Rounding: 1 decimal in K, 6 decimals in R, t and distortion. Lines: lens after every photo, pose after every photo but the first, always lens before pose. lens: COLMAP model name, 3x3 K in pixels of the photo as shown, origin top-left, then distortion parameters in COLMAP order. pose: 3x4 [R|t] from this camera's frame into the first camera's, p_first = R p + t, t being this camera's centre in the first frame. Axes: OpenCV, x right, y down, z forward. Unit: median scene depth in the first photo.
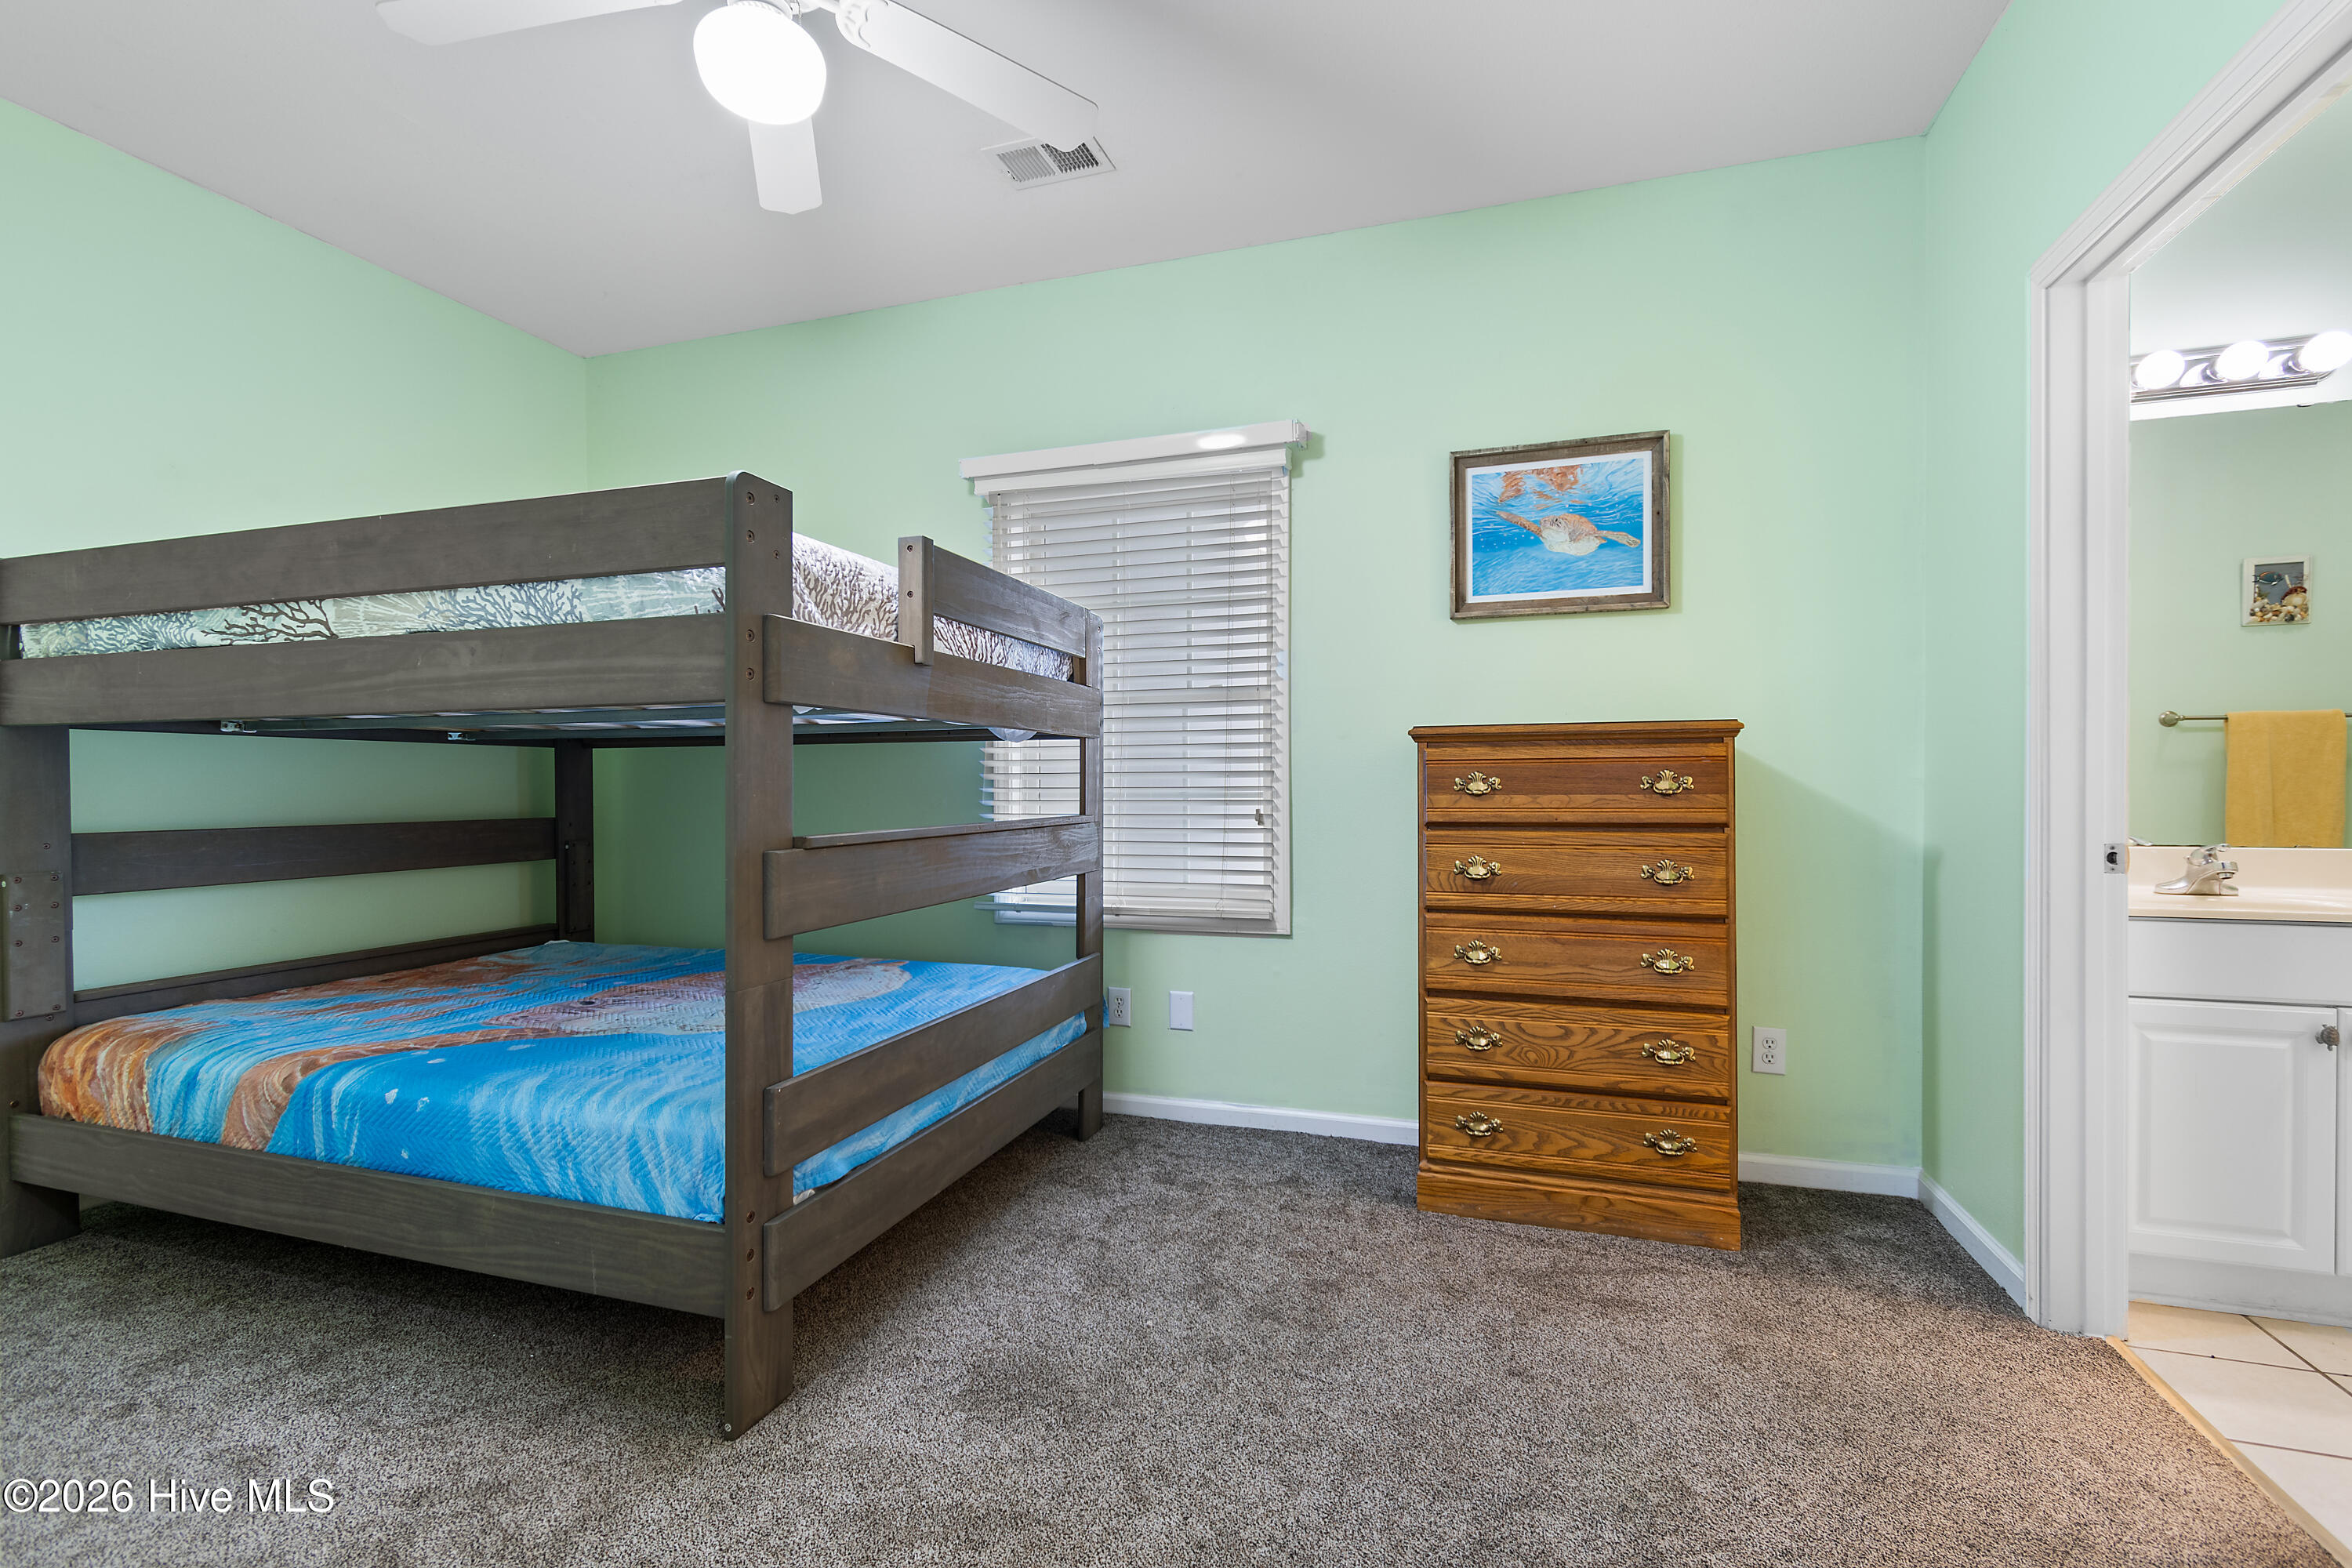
lens RADIAL K [[1051.5, 0, 1176.5], [0, 1051.5, 811.3], [0, 0, 1]] dist [0.001830, -0.001173]
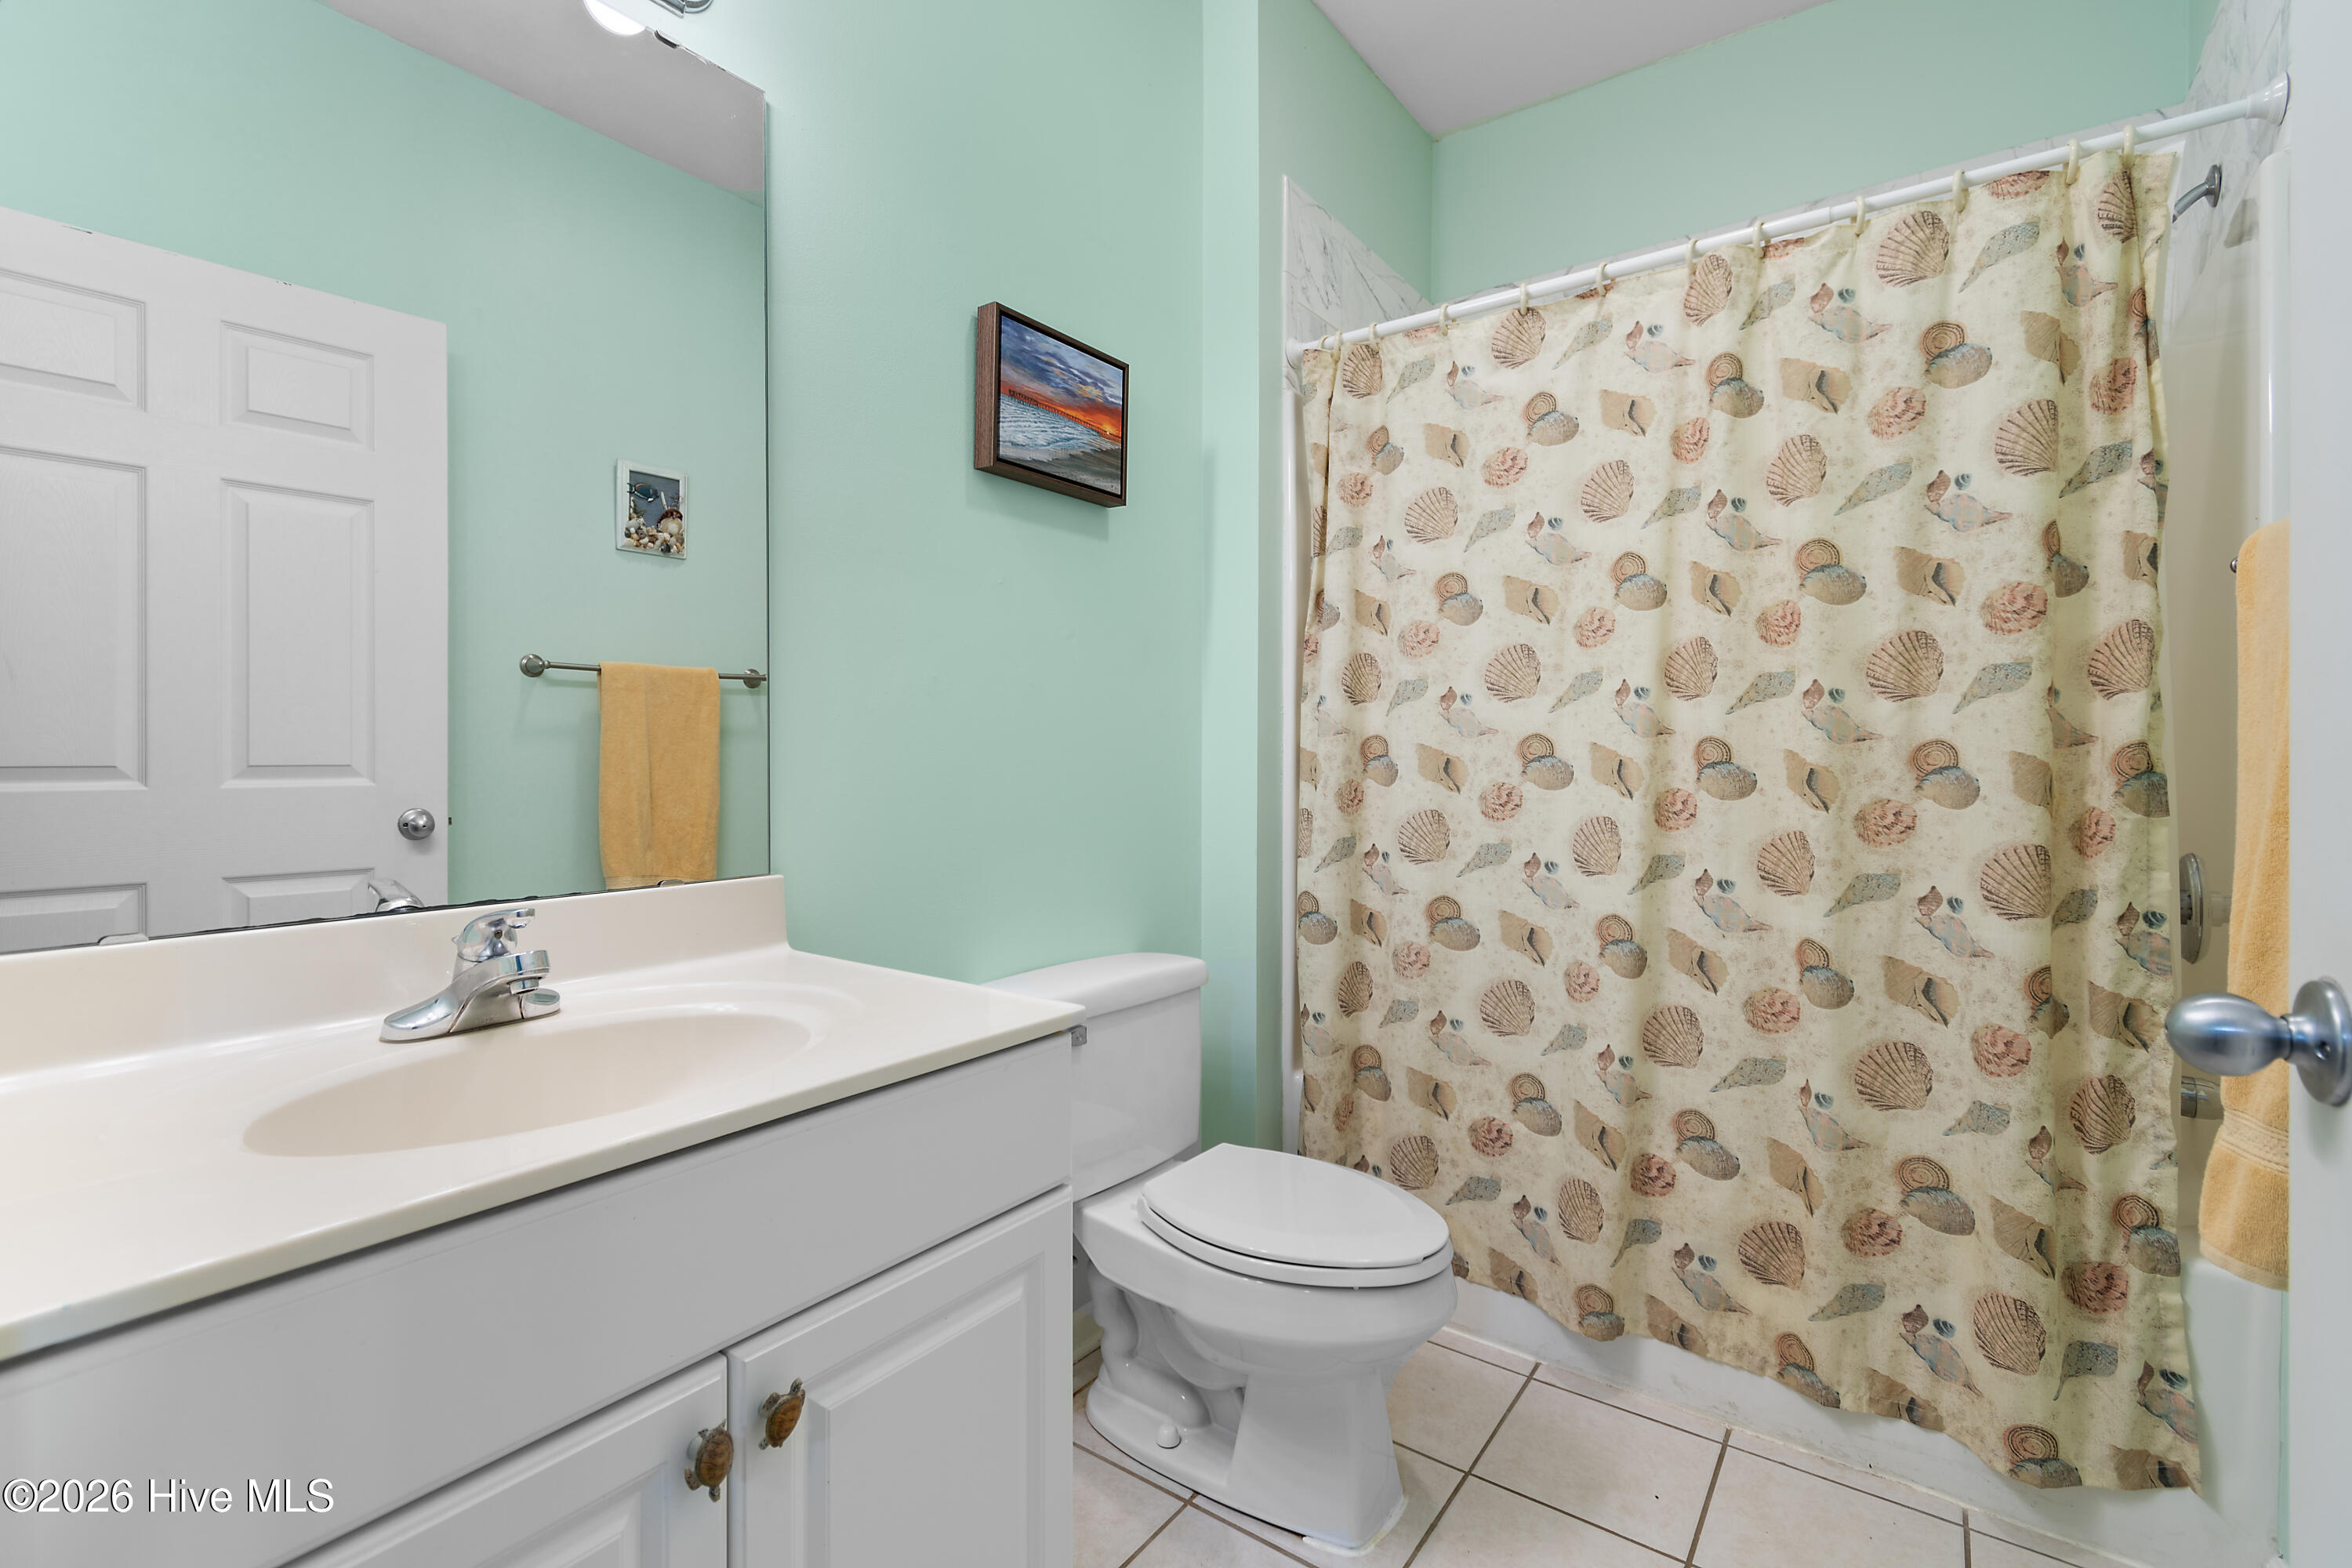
lens RADIAL K [[1042.8, 0, 1174.3], [0, 1042.8, 757.6], [0, 0, 1]] dist [0.001134, -0.000189]
pose [[0.310086, 0.009705, 0.950659, 0.439942], [0.011000, 0.999844, -0.013795, -0.013285], [-0.950645, 0.014735, 0.309931, 0.402886]]
